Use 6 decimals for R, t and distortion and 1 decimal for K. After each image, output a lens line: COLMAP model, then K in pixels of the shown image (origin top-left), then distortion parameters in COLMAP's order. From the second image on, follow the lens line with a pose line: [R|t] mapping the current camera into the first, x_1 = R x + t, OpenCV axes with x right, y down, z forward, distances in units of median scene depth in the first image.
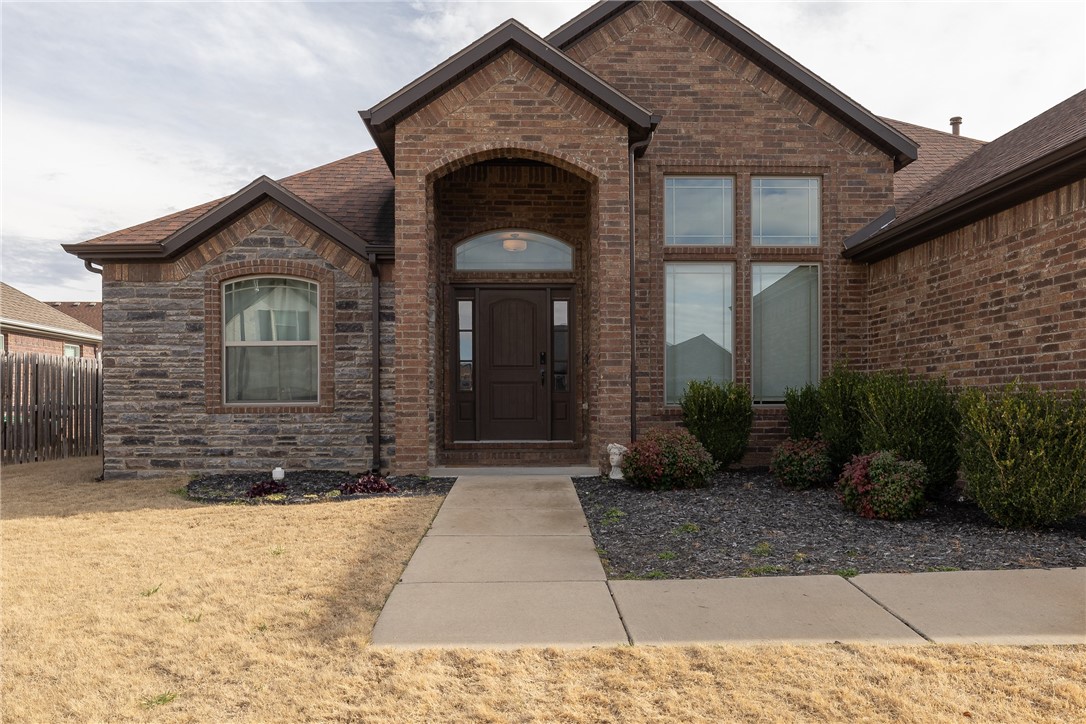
lens RADIAL K [[936.3, 0, 555.1], [0, 936.3, 417.5], [0, 0, 1]] dist [0.001118, -0.013224]
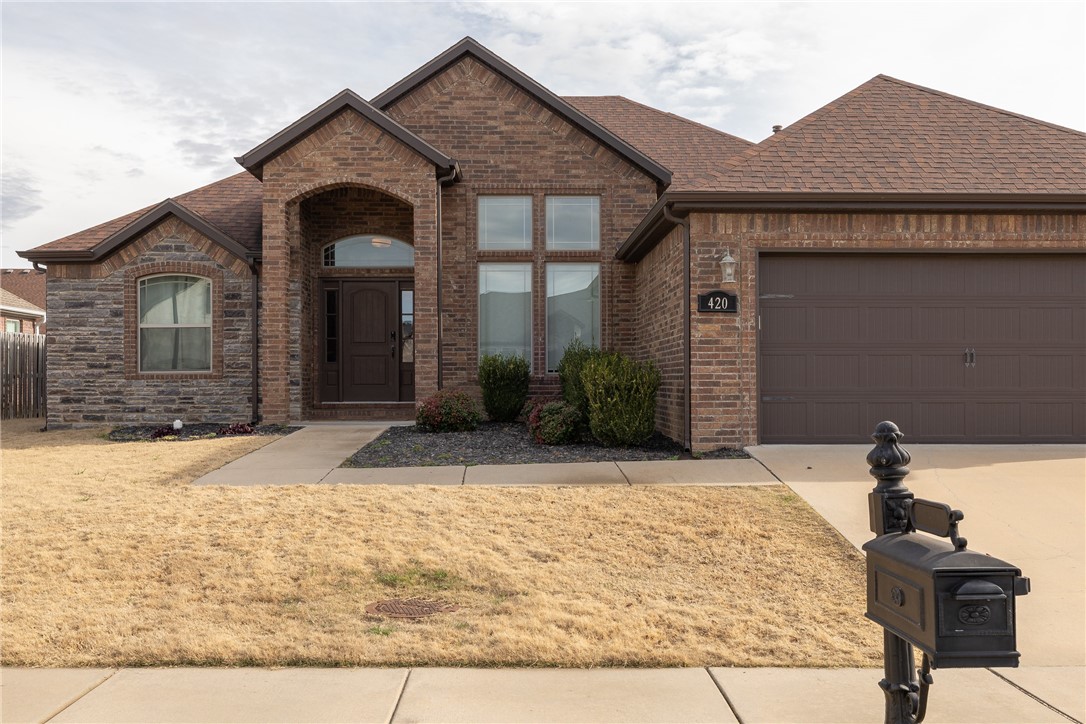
lens RADIAL K [[1129.5, 0, 537.2], [0, 1129.5, 390.8], [0, 0, 1]] dist [-0.009244, 0.000000]
pose [[0.999869, 0.001270, -0.016107, 0.226852], [-0.001360, 0.999984, -0.005552, 0.019445], [0.016099, 0.005573, 0.999855, -0.561612]]
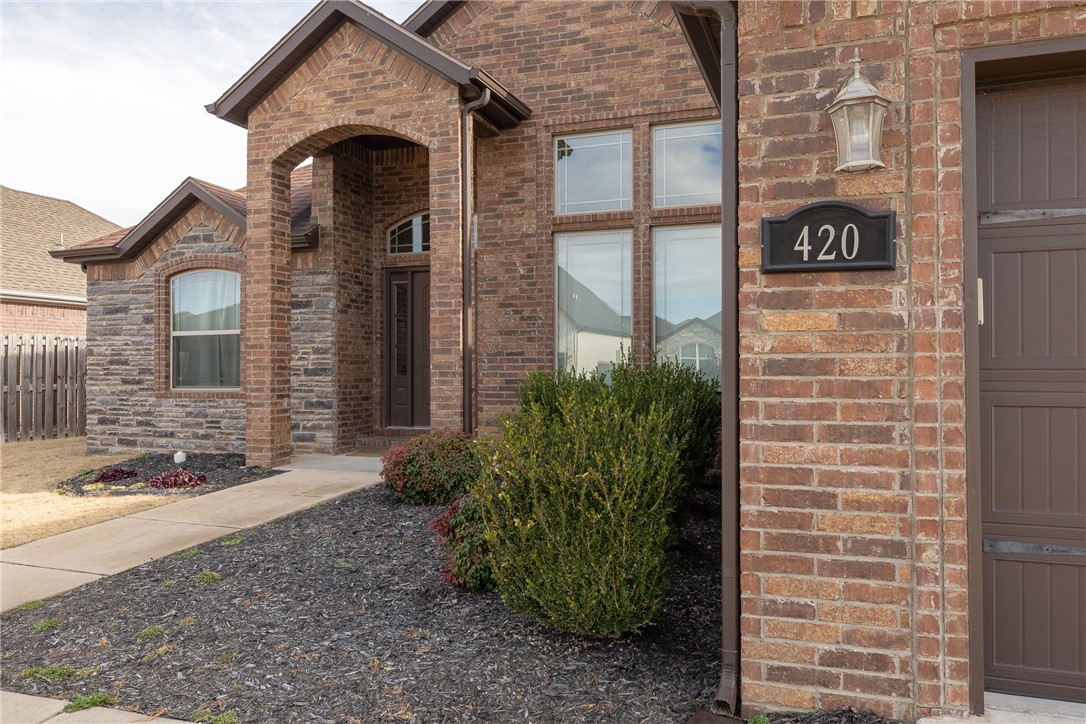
lens RADIAL K [[832.4, 0, 516.2], [0, 832.4, 368.7], [0, 0, 1]] dist [-0.008233, -0.001941]
pose [[0.921610, 0.001086, -0.388115, 0.394671], [-0.005623, 0.999928, -0.010554, -0.030291], [0.388076, 0.011909, 0.921550, 0.265350]]
